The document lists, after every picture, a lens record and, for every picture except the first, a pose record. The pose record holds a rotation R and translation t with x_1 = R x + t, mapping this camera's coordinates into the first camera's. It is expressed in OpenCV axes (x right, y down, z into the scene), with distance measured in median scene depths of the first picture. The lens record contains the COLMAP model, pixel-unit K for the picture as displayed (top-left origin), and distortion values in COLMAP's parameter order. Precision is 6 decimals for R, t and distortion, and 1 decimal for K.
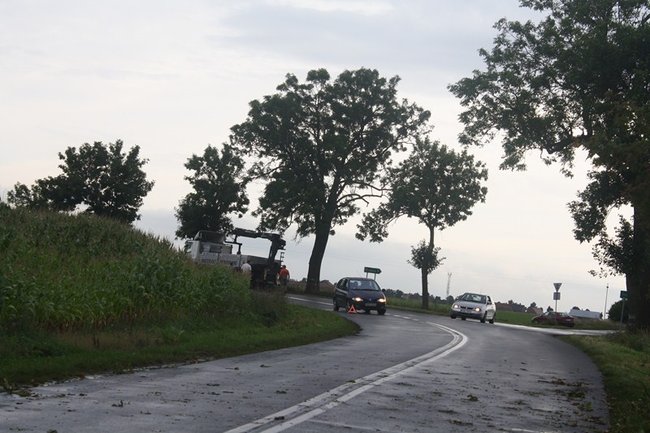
lens RADIAL K [[1674.2, 0, 325.1], [0, 1674.2, 216.6], [0, 0, 1]] dist [0.073151, 0.000000]
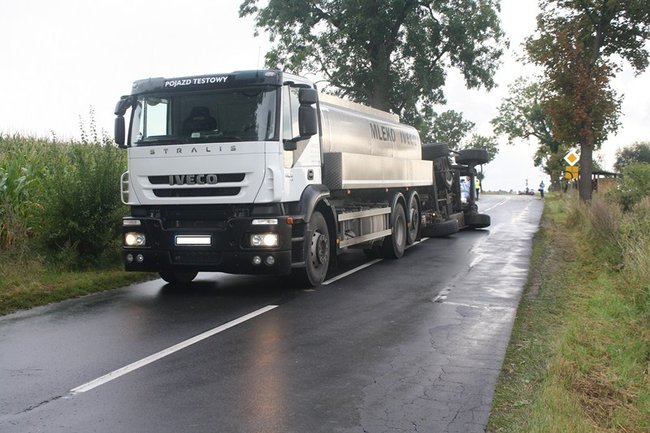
lens RADIAL K [[815.4, 0, 324.6], [0, 815.4, 215.7], [0, 0, 1]] dist [0.005033, 0.000000]
pose [[0.989387, -0.107208, -0.098081, -0.100468], [0.113614, 0.991575, 0.062223, -0.030878], [0.090584, -0.072706, 0.993231, -0.580629]]
